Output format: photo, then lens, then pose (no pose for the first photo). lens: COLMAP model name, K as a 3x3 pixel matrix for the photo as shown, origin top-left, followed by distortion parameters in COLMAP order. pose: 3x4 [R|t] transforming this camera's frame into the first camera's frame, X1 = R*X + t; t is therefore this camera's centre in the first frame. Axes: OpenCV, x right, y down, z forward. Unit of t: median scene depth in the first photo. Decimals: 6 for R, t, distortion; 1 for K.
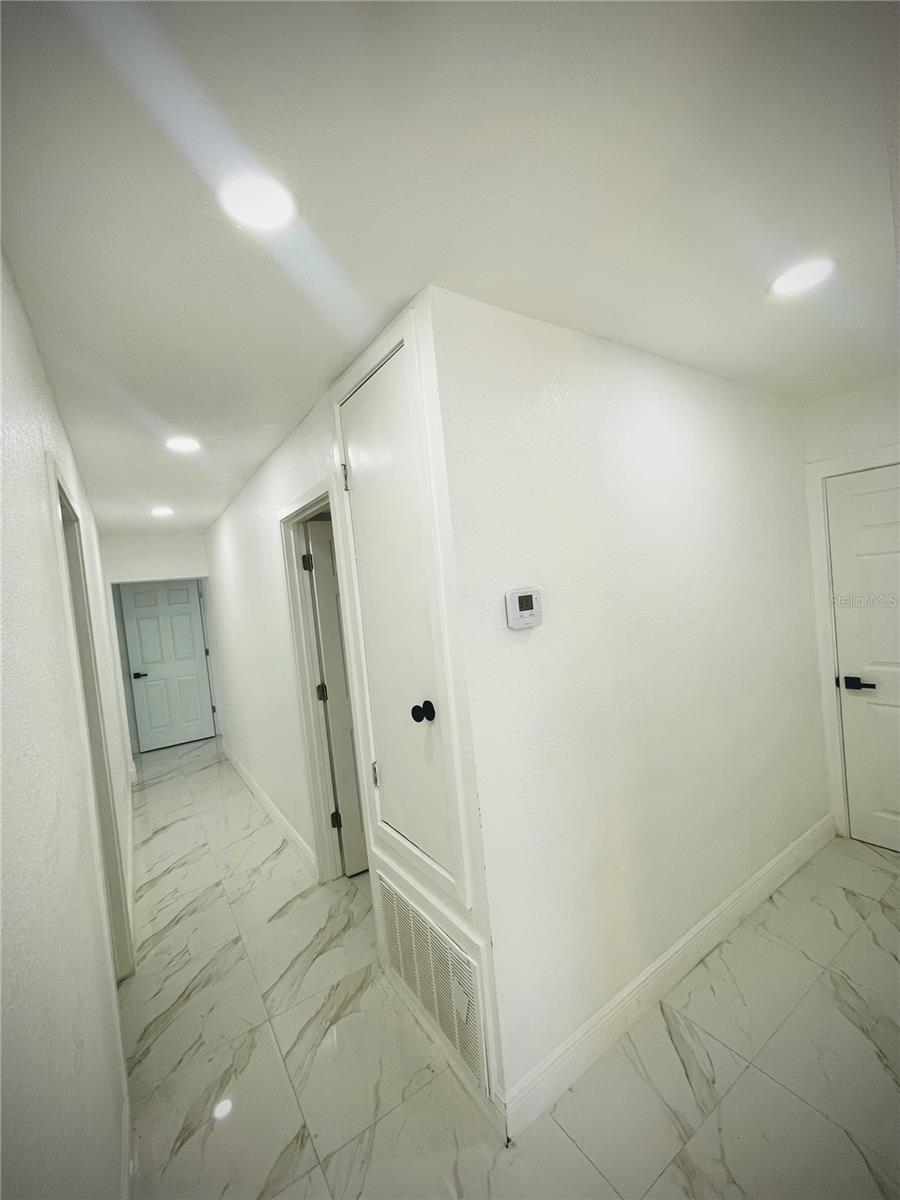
lens RADIAL K [[485.0, 0, 452.1], [0, 485.0, 602.4], [0, 0, 1]] dist [-0.004531, 0.000297]
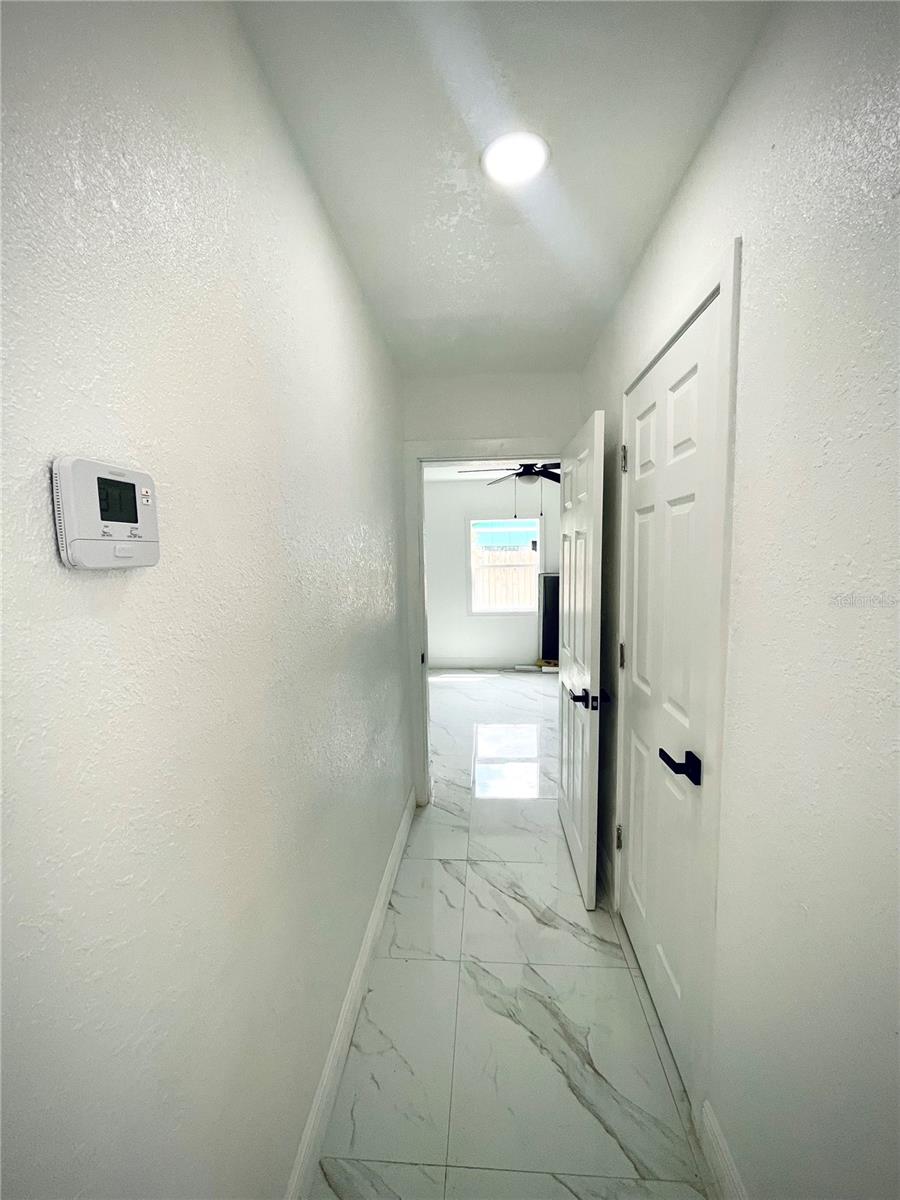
lens RADIAL K [[485.0, 0, 451.8], [0, 485.0, 603.8], [0, 0, 1]] dist [-0.004531, 0.000297]
pose [[0.605057, 0.008245, 0.796140, 0.013012], [-0.020652, 0.999772, 0.005341, 0.071777], [-0.795915, -0.019674, 0.605089, 0.572878]]
